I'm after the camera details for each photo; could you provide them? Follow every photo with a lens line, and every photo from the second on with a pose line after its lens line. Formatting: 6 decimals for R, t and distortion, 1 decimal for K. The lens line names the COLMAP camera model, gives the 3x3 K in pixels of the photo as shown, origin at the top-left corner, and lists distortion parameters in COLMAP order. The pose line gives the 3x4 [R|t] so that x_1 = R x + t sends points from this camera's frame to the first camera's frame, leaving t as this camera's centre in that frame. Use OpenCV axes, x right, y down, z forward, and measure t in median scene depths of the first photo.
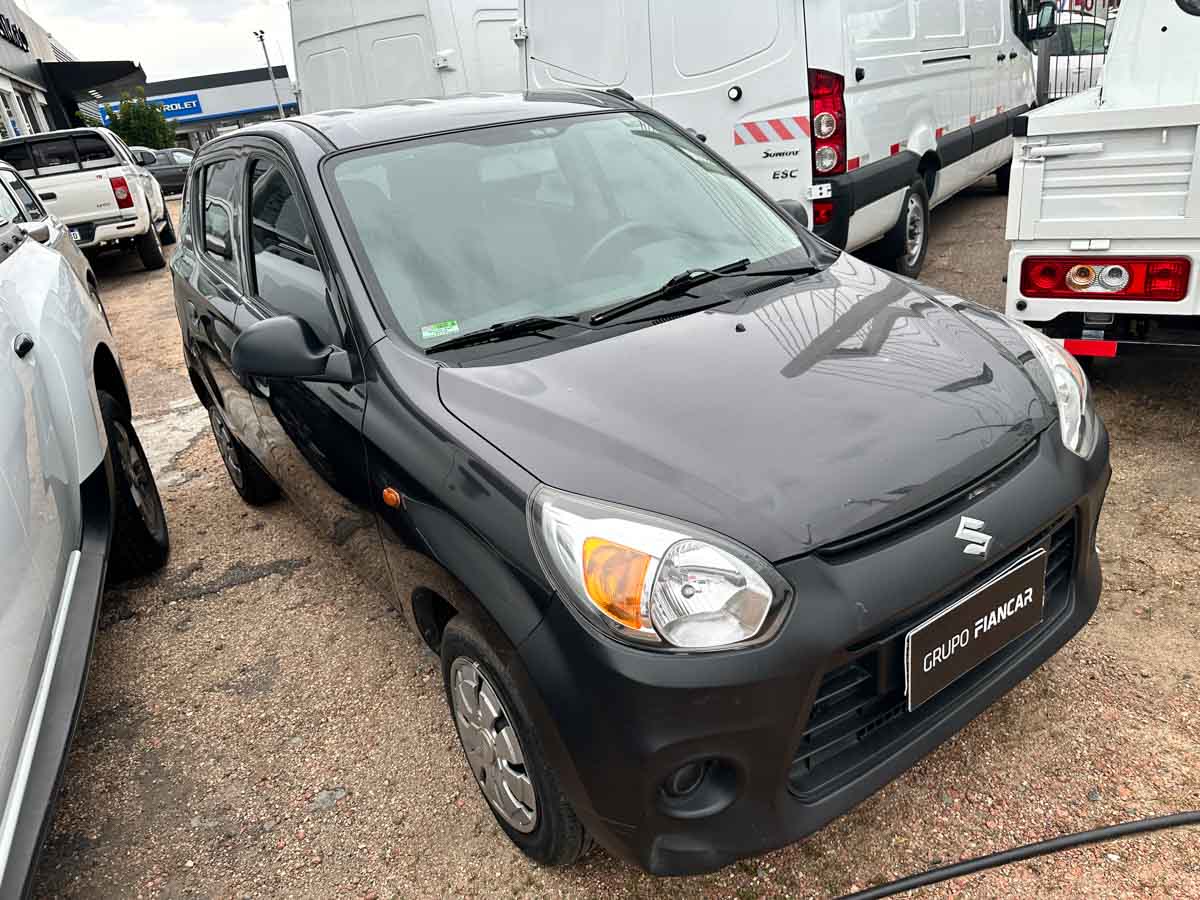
lens RADIAL K [[855.6, 0, 600.0], [0, 855.6, 450.0], [0, 0, 1]] dist [0.029207, -0.000578]
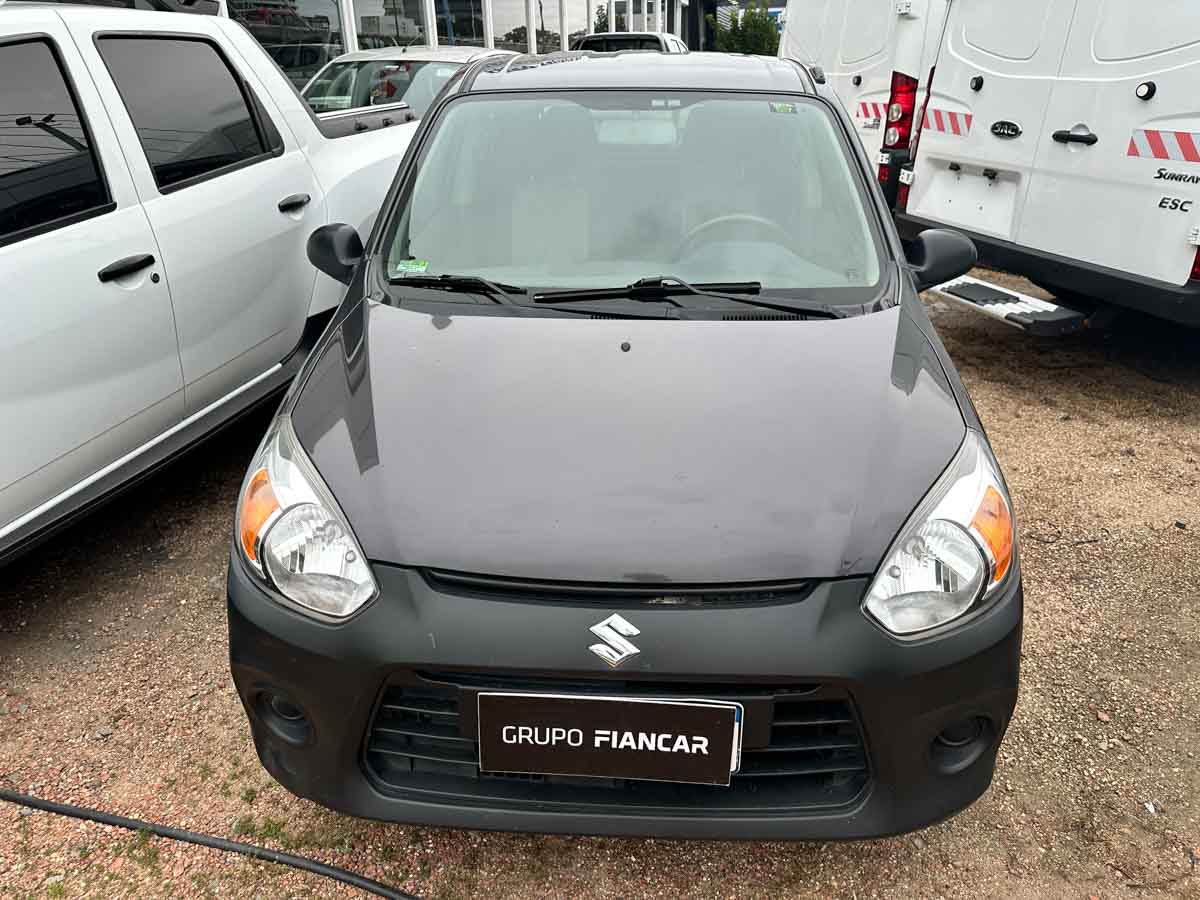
lens RADIAL K [[852.5, 0, 599.9], [0, 852.5, 436.7], [0, 0, 1]] dist [0.028312, -0.004653]
pose [[0.797663, 0.354853, -0.487662, 0.564156], [-0.324356, 0.934100, 0.149163, -0.160940], [0.508456, 0.039195, 0.860195, 0.162038]]
